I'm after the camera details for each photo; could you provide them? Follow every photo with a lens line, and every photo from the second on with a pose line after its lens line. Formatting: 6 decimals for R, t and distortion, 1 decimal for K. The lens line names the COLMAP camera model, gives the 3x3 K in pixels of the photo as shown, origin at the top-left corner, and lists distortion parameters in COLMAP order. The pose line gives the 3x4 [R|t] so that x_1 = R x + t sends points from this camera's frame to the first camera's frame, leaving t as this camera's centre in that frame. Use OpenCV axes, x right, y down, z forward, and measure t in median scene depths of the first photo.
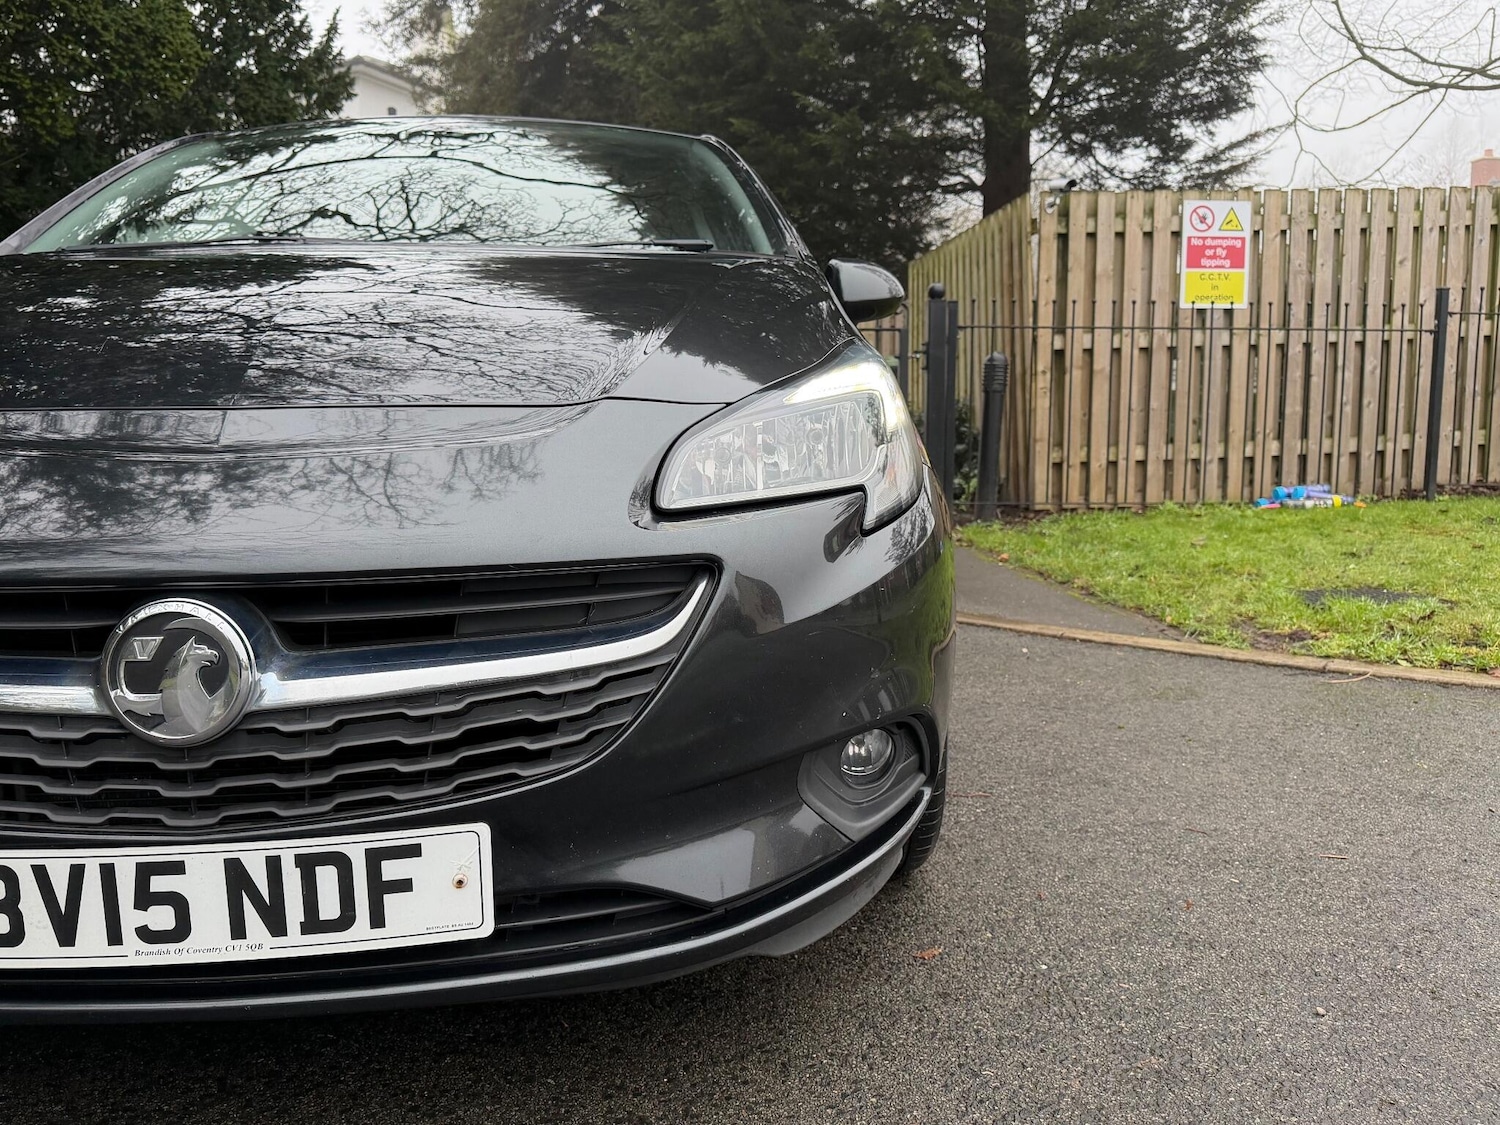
lens RADIAL K [[1198.0, 0, 739.2], [0, 1198.0, 557.6], [0, 0, 1]] dist [0.039073, -0.048345]
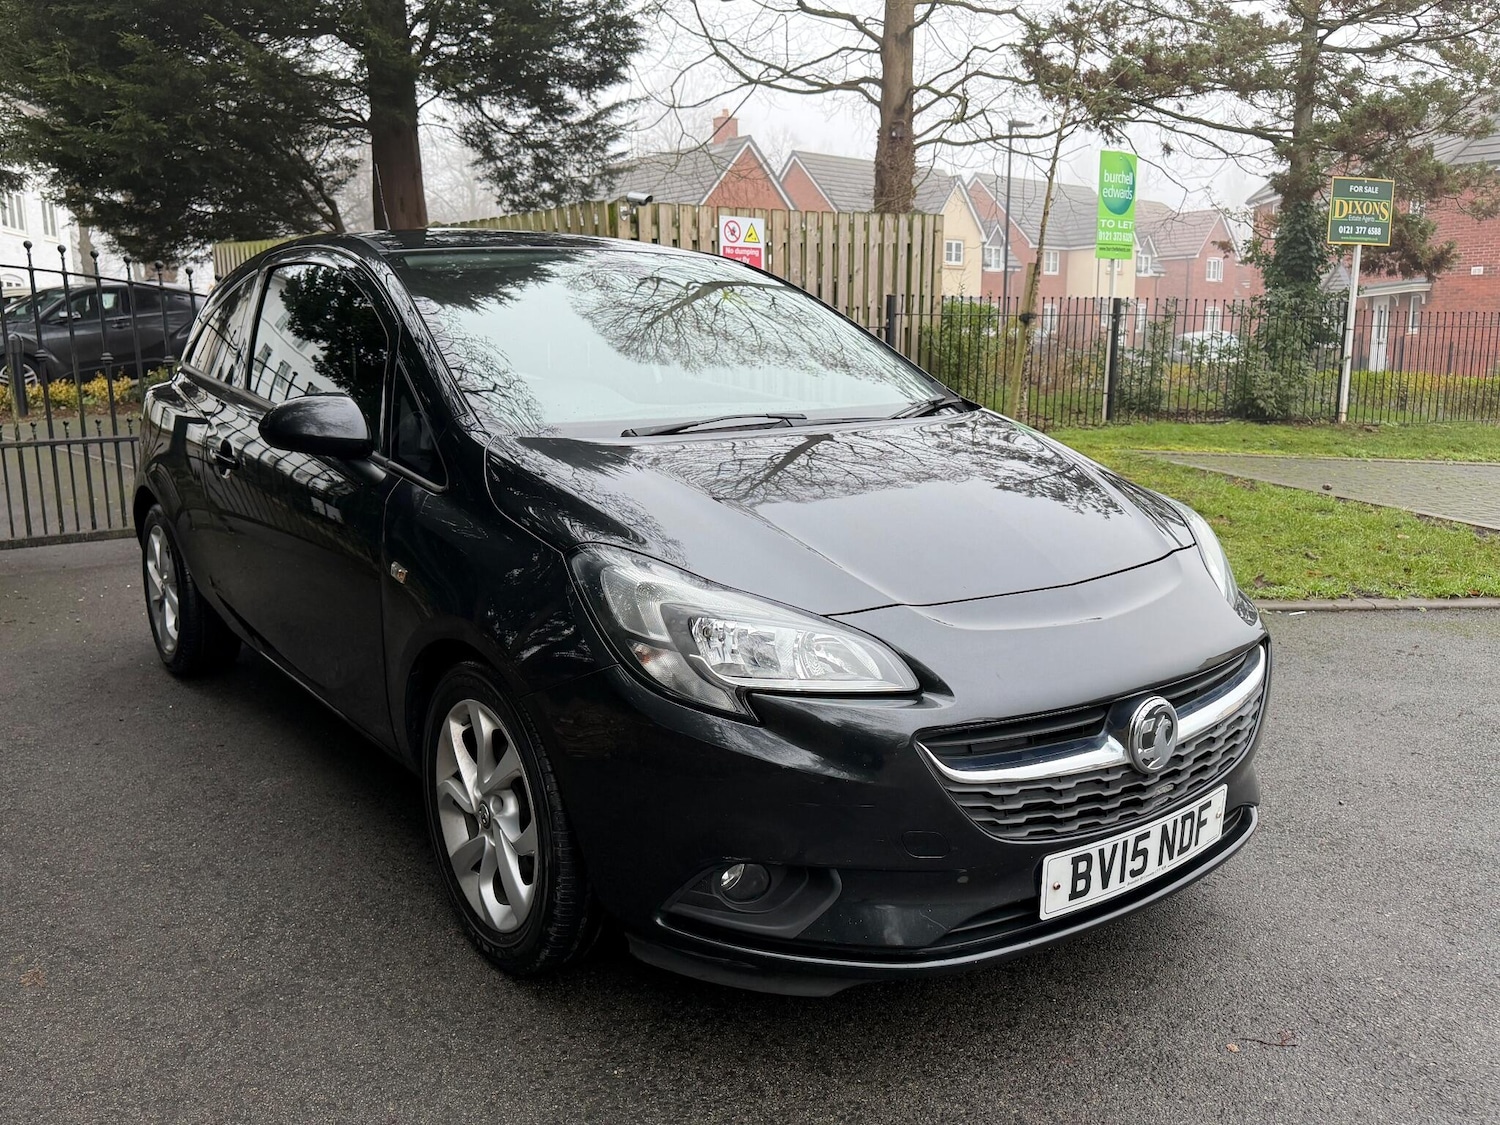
lens RADIAL K [[1198.0, 0, 748.7], [0, 1198.0, 575.8], [0, 0, 1]] dist [0.039073, -0.048345]
pose [[0.841280, -0.097709, 0.531697, -1.910602], [0.055837, 0.993976, 0.094312, -0.357864], [-0.537709, -0.049655, 0.841667, -0.246466]]
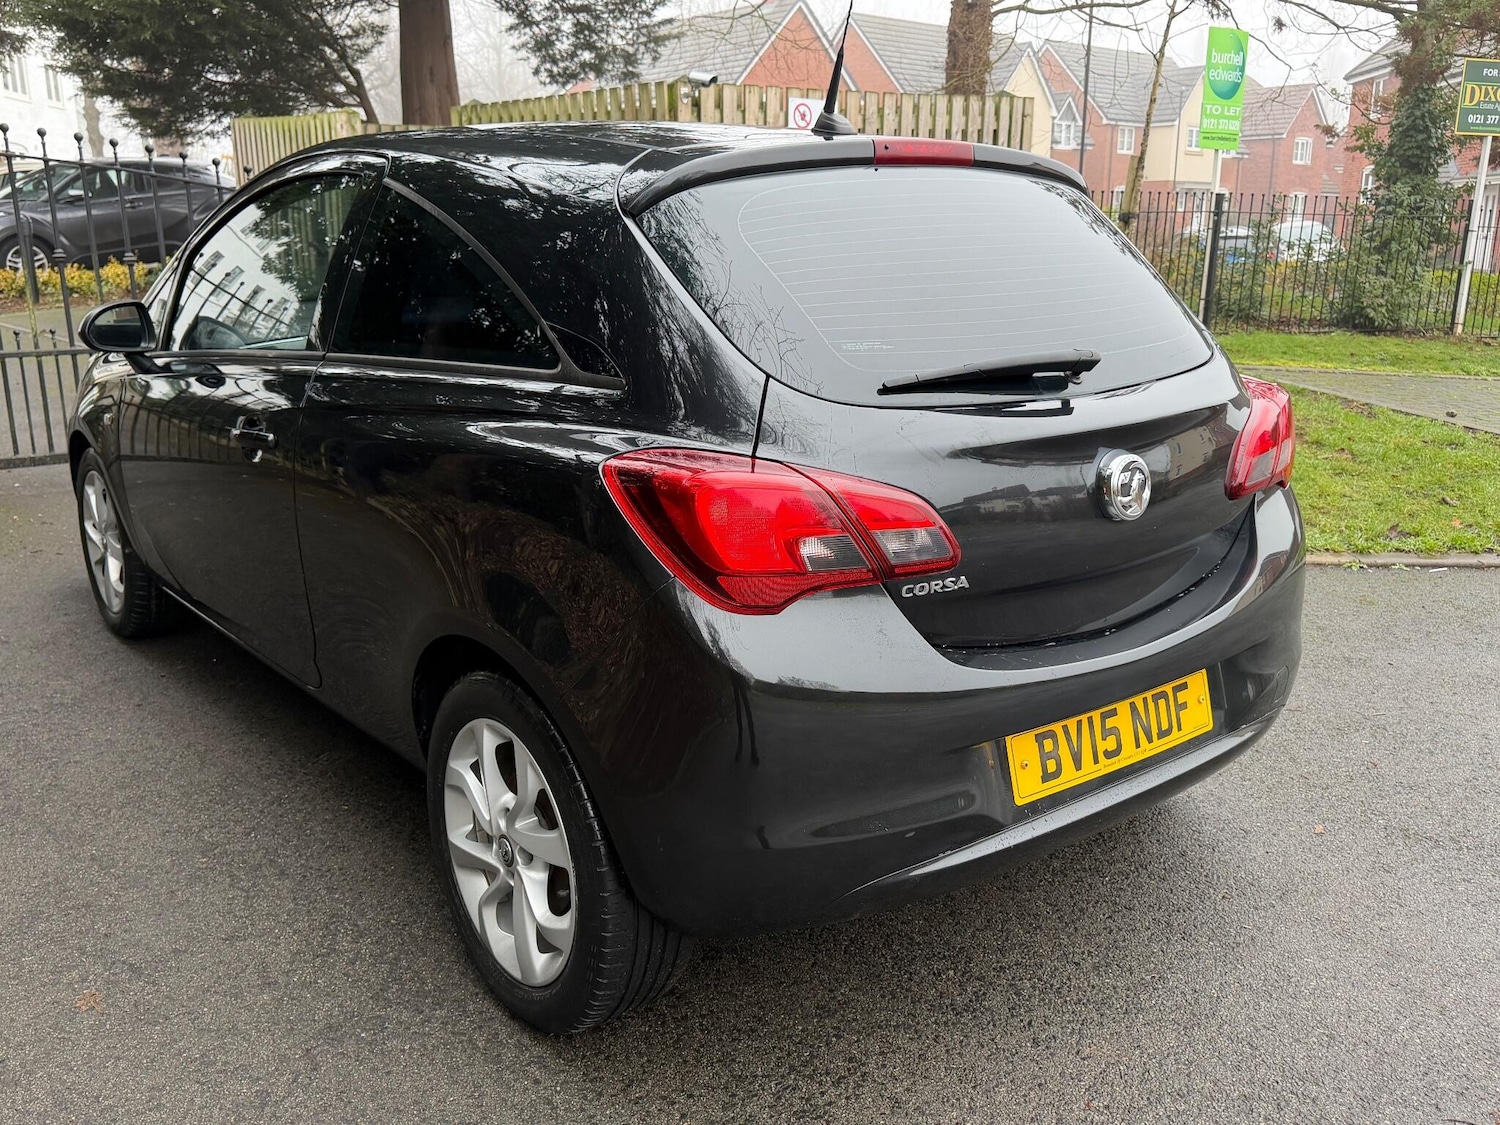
lens RADIAL K [[1271.2, 0, 751.4], [0, 1271.2, 570.1], [0, 0, 1]] dist [-0.028099, 0.039241]
pose [[0.856729, -0.121400, 0.501276, -1.910847], [0.040177, 0.984659, 0.169800, -0.359532], [-0.514199, -0.125332, 0.848464, -0.243452]]
